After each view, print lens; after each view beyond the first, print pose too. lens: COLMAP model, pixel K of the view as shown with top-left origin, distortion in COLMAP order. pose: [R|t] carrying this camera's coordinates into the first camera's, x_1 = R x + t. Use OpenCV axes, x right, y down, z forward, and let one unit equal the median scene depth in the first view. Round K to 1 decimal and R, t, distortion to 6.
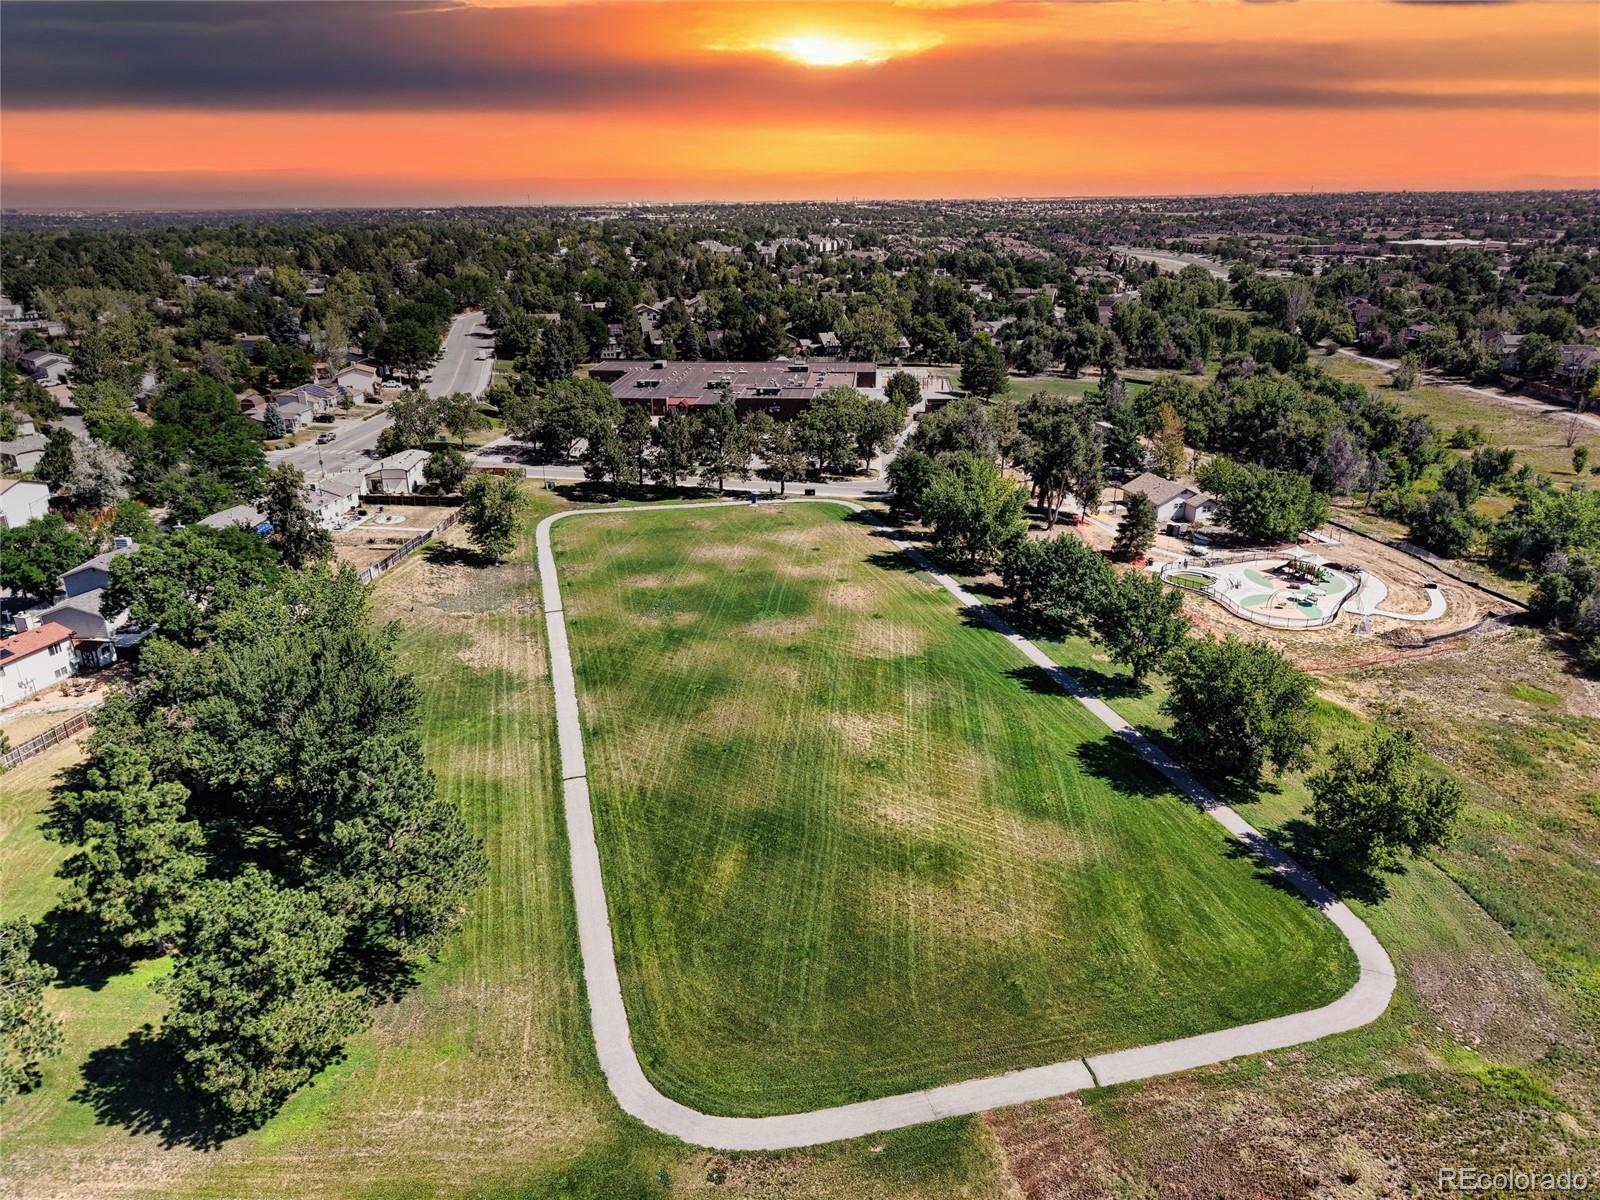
lens RADIAL K [[1121.3, 0, 795.7], [0, 1121.3, 602.1], [0, 0, 1]] dist [0.077495, -0.029394]
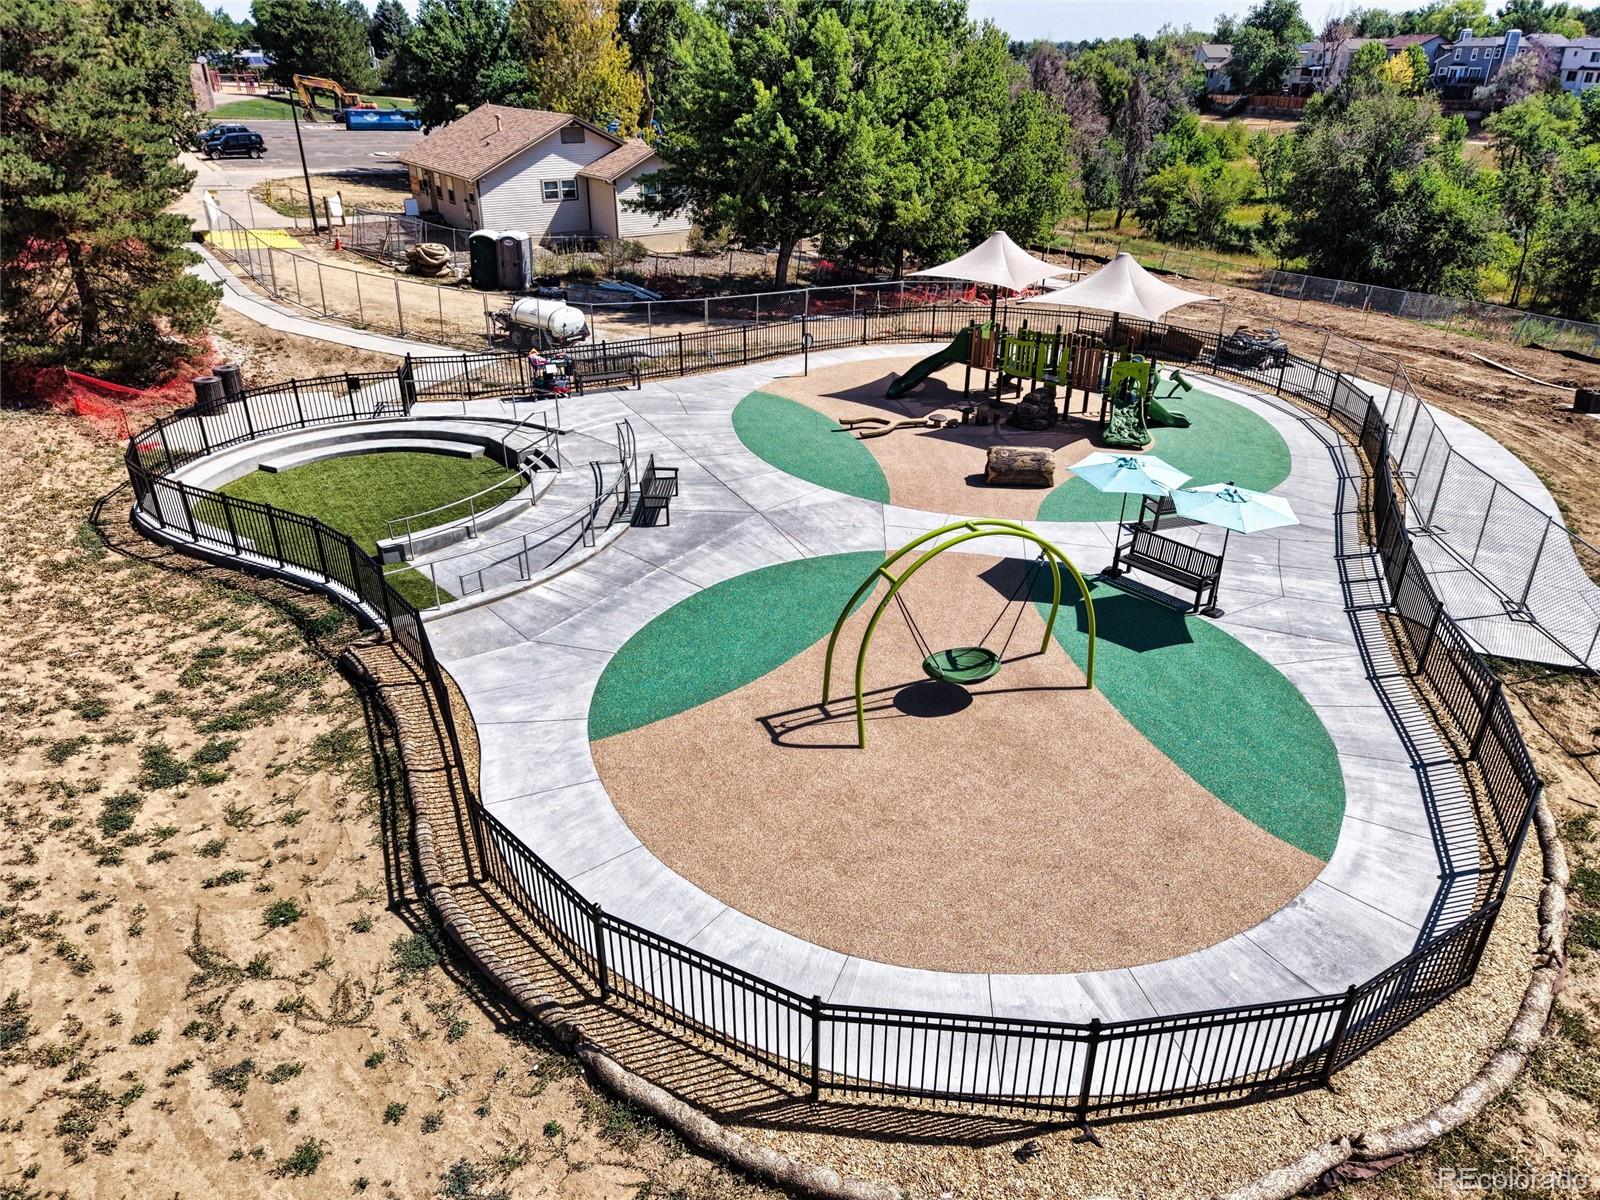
lens RADIAL K [[1121.3, 0, 795.7], [0, 1121.3, 602.1], [0, 0, 1]] dist [0.077495, -0.029394]
pose [[0.956394, -0.125146, 0.263911, 0.353772], [0.099217, 0.989029, 0.109442, -0.015025], [-0.274712, -0.078485, 0.958318, 0.827347]]
